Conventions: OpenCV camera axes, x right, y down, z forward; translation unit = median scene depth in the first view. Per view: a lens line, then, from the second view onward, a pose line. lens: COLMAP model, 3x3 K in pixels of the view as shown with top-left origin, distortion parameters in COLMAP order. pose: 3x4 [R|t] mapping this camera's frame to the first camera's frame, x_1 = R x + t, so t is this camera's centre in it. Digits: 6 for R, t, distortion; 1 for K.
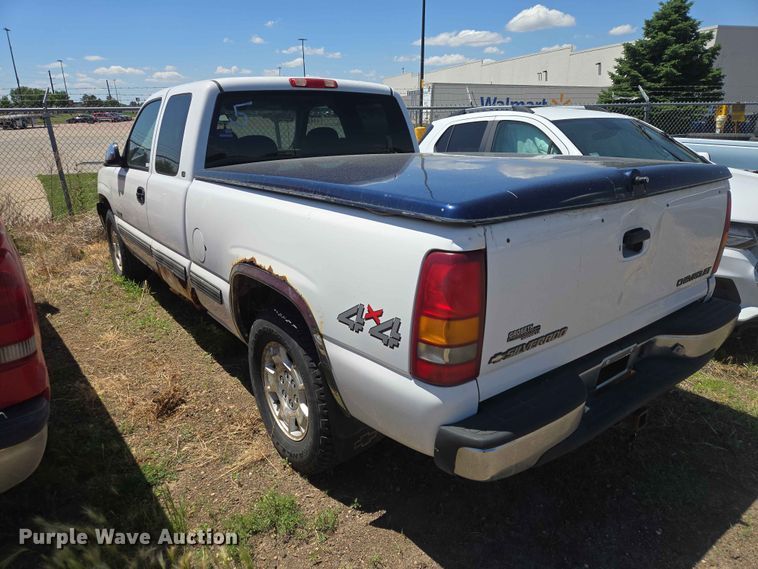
lens RADIAL K [[510.8, 0, 379.0], [0, 510.8, 284.5], [0, 0, 1]] dist [0.080503, -0.075059]
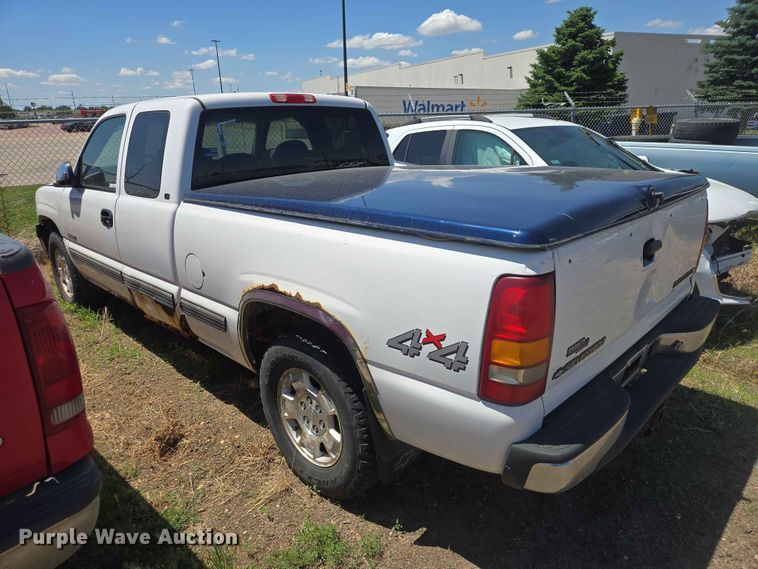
lens RADIAL K [[510.8, 0, 379.0], [0, 510.8, 284.5], [0, 0, 1]] dist [0.080503, -0.075059]
pose [[0.988402, -0.058769, 0.140029, -0.149003], [0.059179, 0.998247, 0.001238, -0.033203], [-0.139856, 0.007063, 0.990147, 0.008049]]
